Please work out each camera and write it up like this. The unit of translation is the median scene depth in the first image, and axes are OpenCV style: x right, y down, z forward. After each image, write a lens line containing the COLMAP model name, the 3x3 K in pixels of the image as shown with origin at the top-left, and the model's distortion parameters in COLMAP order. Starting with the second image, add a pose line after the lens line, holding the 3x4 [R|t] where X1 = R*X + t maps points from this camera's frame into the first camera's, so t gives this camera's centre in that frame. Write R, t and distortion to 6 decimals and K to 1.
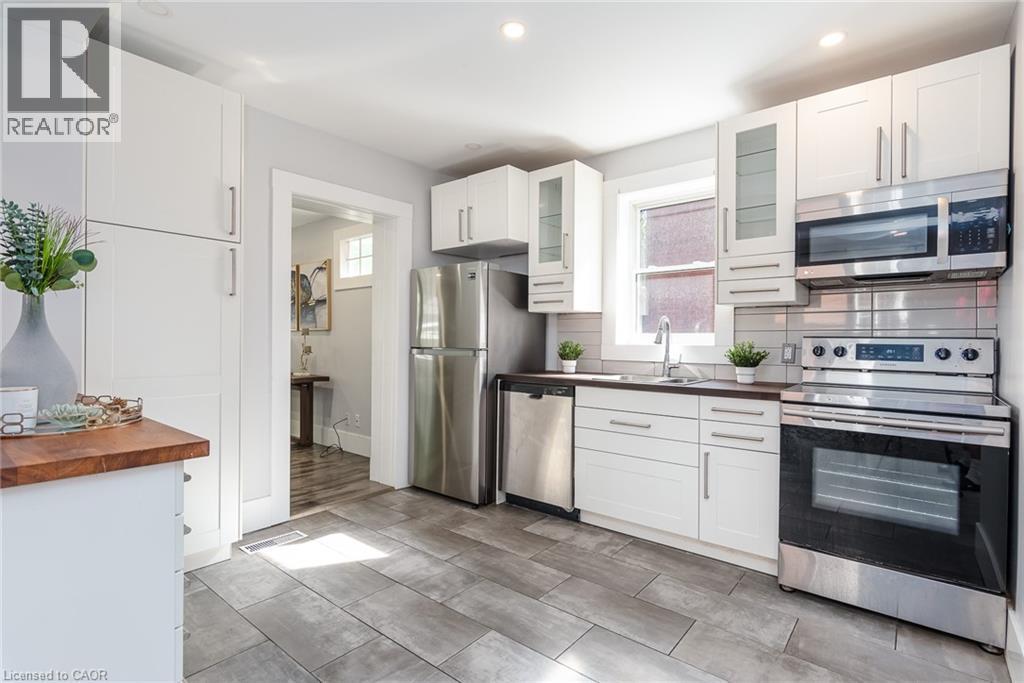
lens RADIAL K [[493.0, 0, 510.3], [0, 493.0, 340.4], [0, 0, 1]] dist [0.002648, -0.000673]
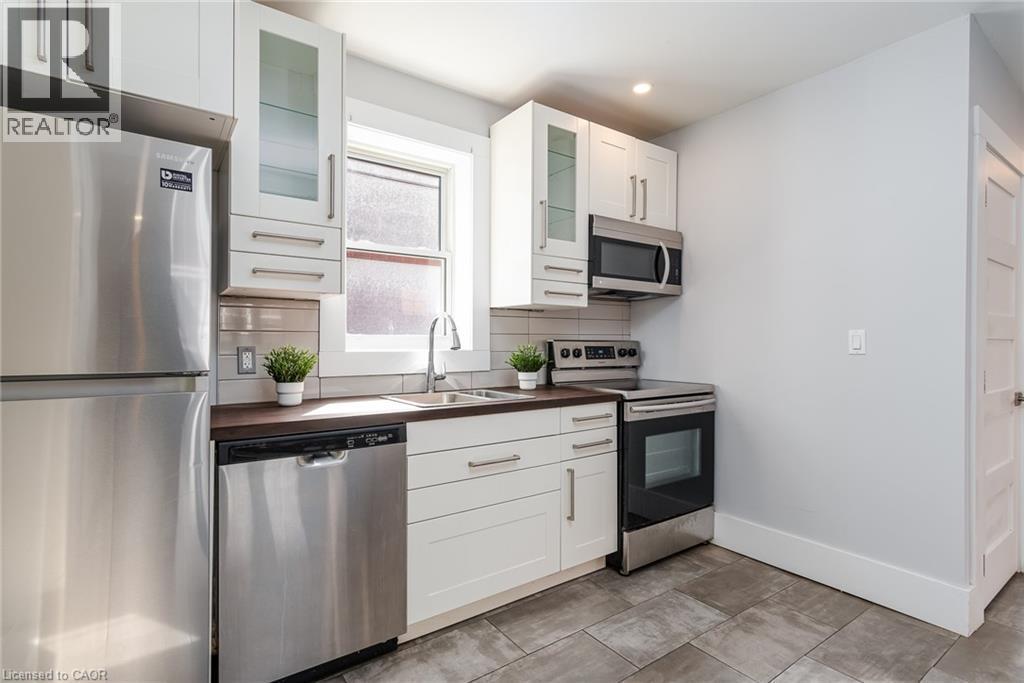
lens RADIAL K [[493.0, 0, 511.4], [0, 493.0, 342.1], [0, 0, 1]] dist [0.002648, -0.000673]
pose [[0.260413, -0.005343, 0.965483, -0.488855], [0.004201, 0.999981, 0.004401, -0.008821], [-0.965488, 0.002910, 0.260430, 0.855007]]
